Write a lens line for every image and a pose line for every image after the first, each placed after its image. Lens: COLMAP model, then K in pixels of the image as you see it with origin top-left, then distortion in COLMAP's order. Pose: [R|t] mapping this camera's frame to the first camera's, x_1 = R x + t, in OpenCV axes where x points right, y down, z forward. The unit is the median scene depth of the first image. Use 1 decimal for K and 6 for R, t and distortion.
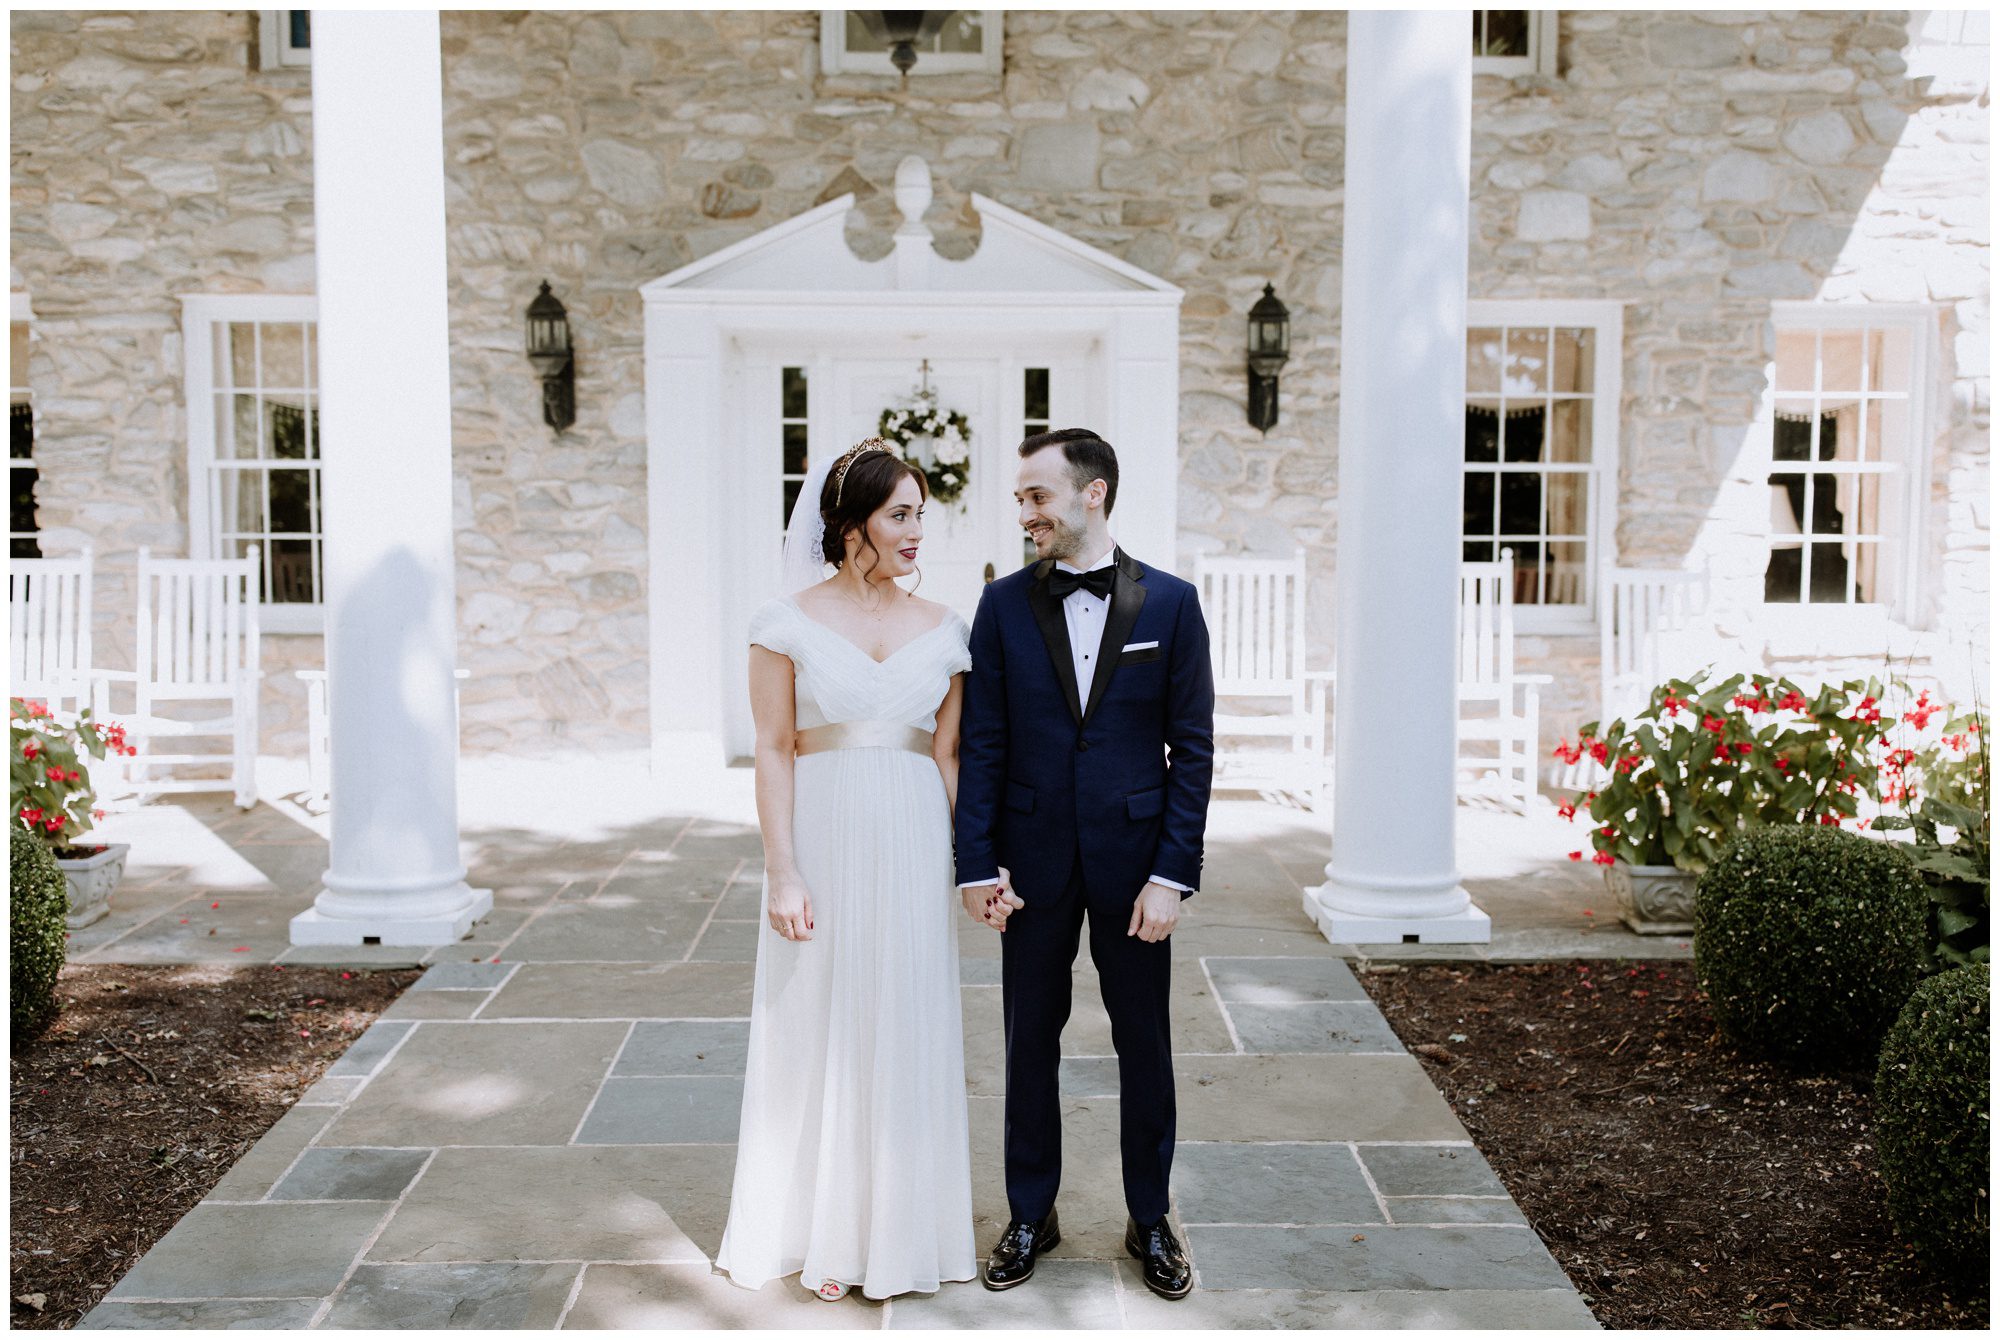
lens RADIAL K [[1897.3, 0, 1000.0], [0, 1897.3, 670.0], [0, 0, 1]] dist [0.010968, -0.008751]
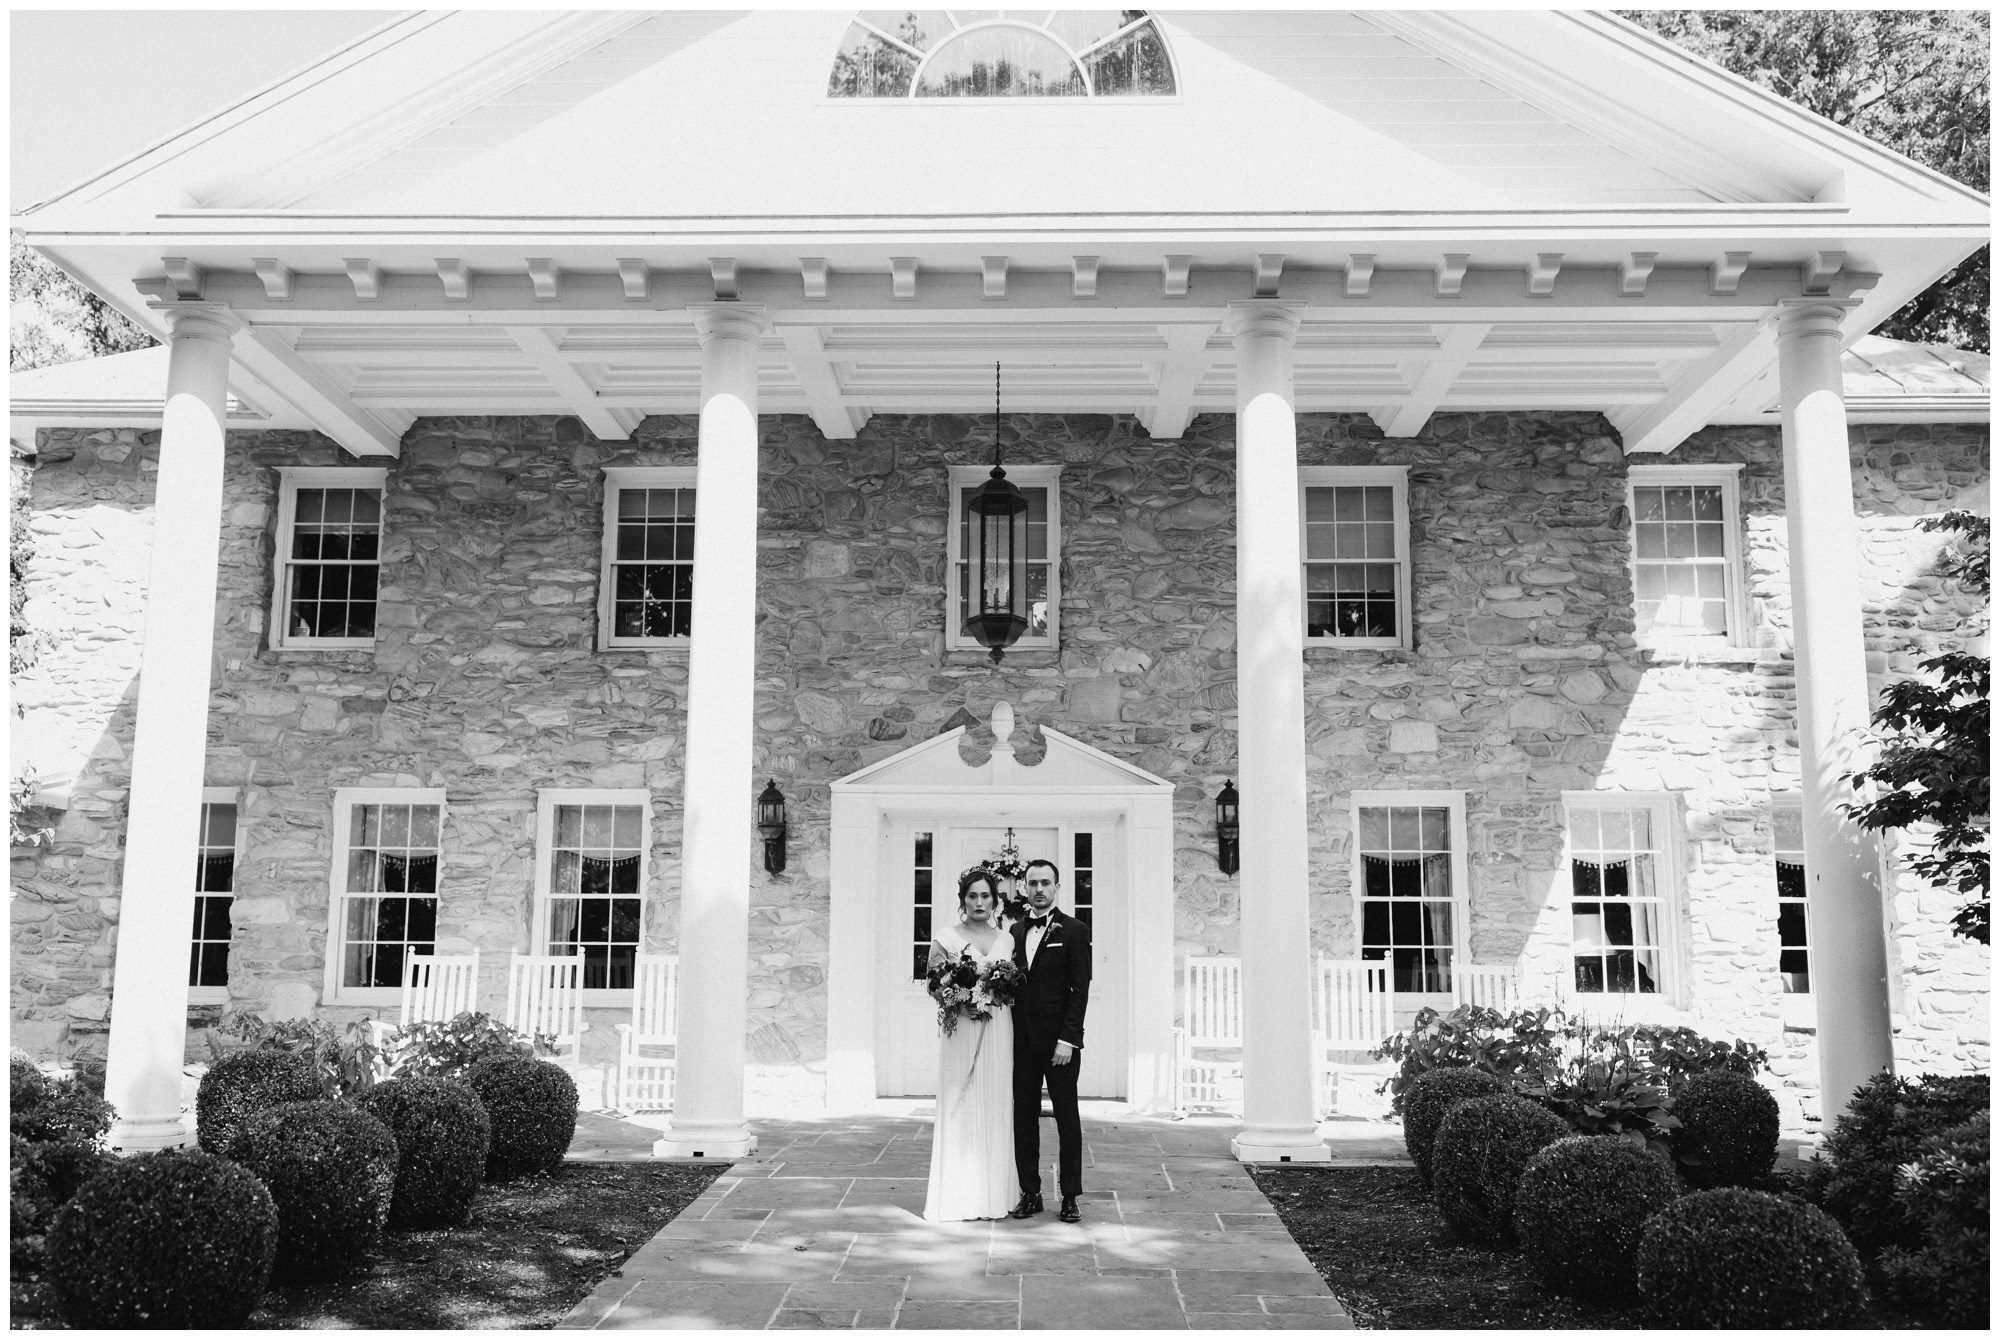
lens RADIAL K [[1897.3, 0, 1000.0], [0, 1897.3, 670.0], [0, 0, 1]] dist [0.010968, -0.008751]
pose [[0.999042, -0.004420, -0.043541, 0.021006], [-0.006090, 0.971167, -0.238321, 0.081538], [0.043339, 0.238358, 0.970210, -0.543356]]
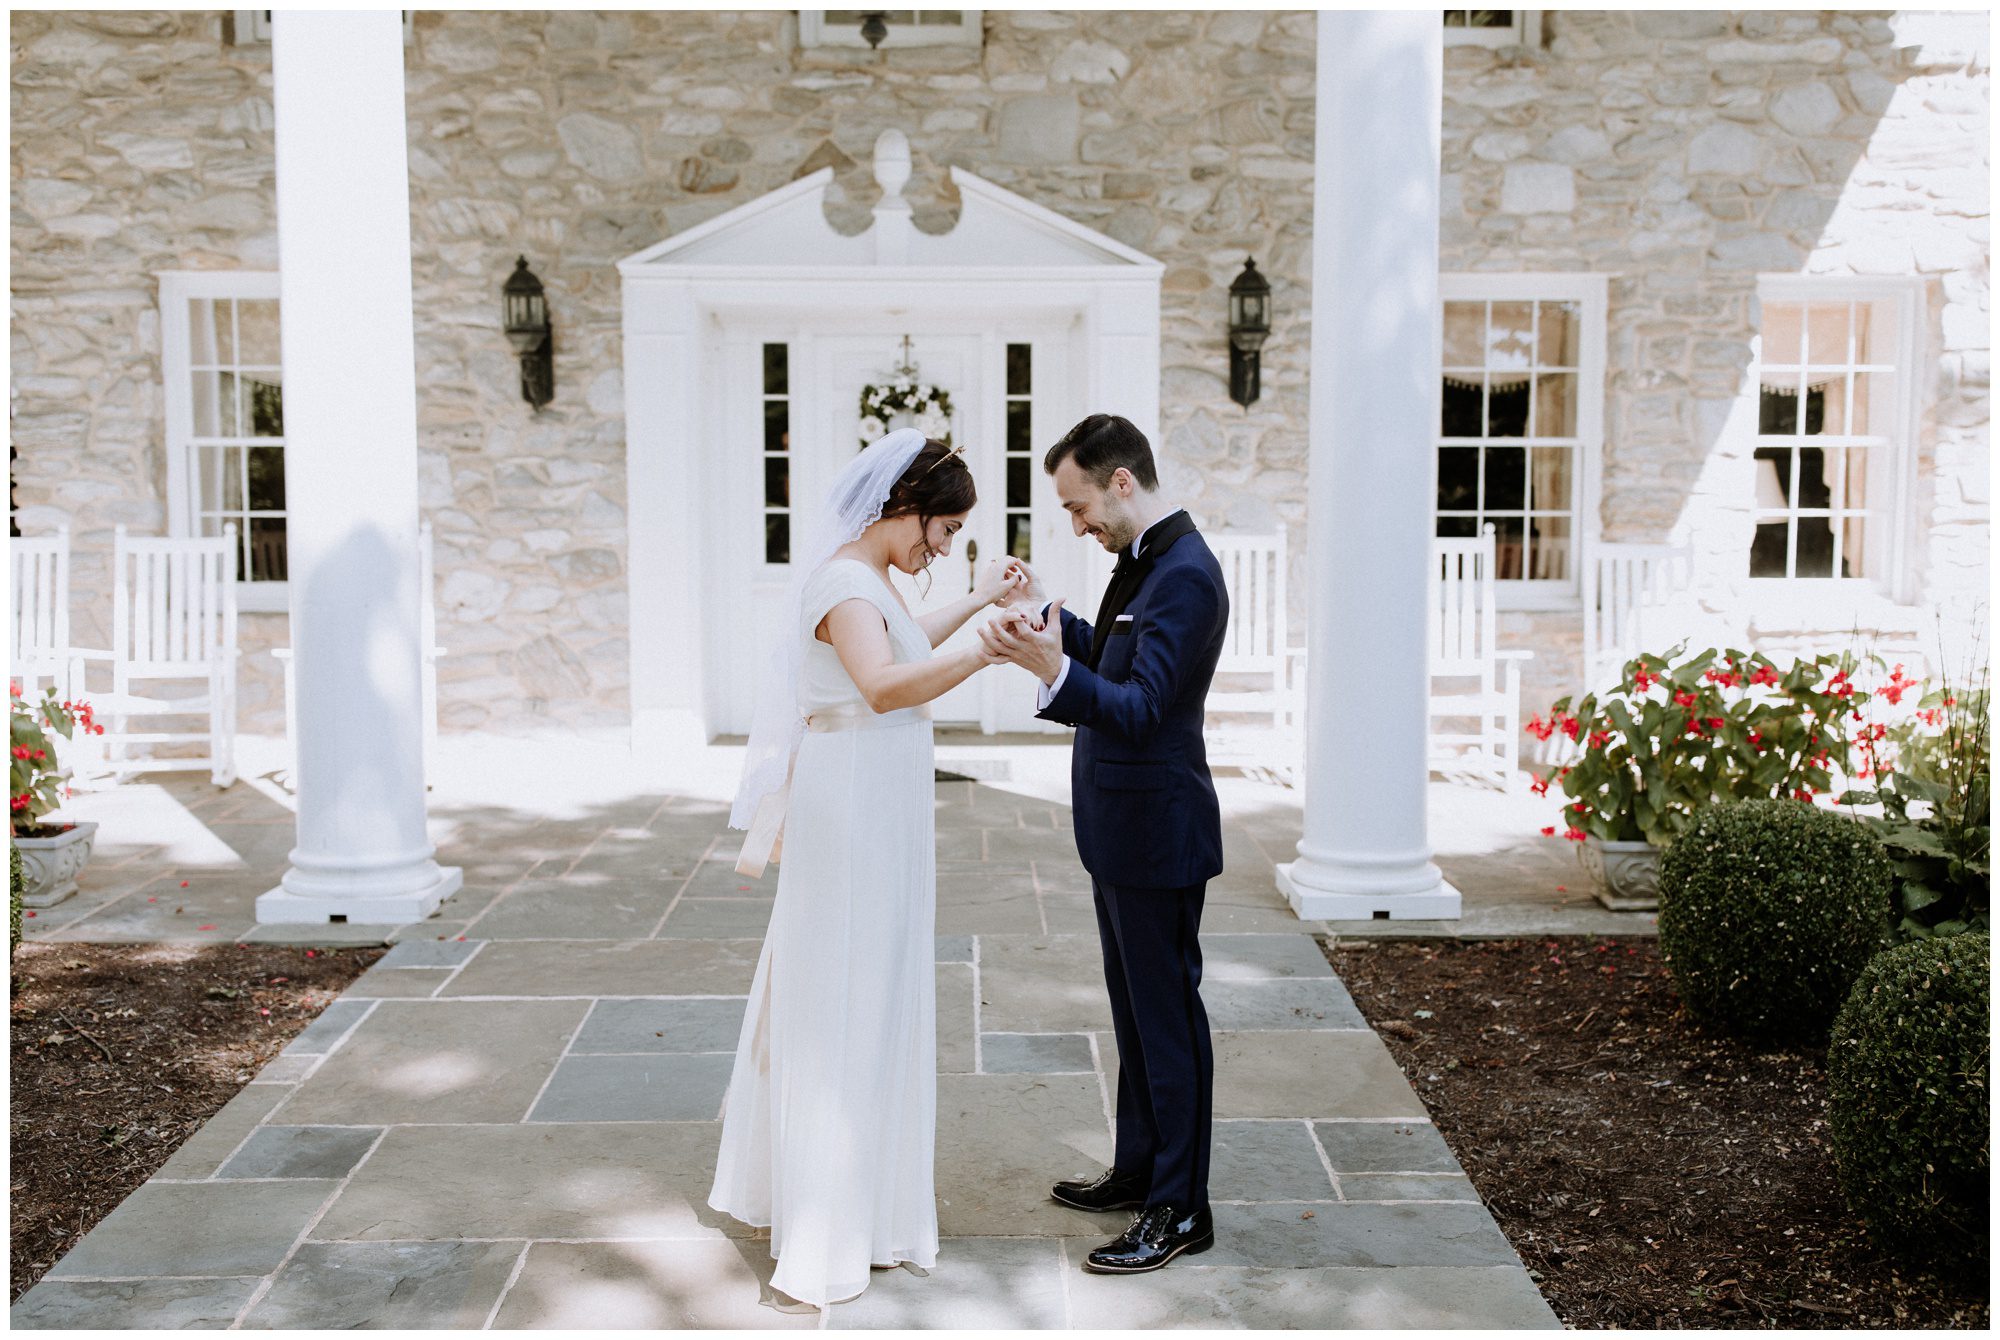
lens RADIAL K [[1897.3, 0, 1000.0], [0, 1897.3, 670.0], [0, 0, 1]] dist [0.010968, -0.008751]
pose [[0.999994, -0.002119, -0.002775, 0.012865], [0.002151, 0.999933, 0.011364, 0.000868], [0.002750, -0.011370, 0.999932, 0.003552]]
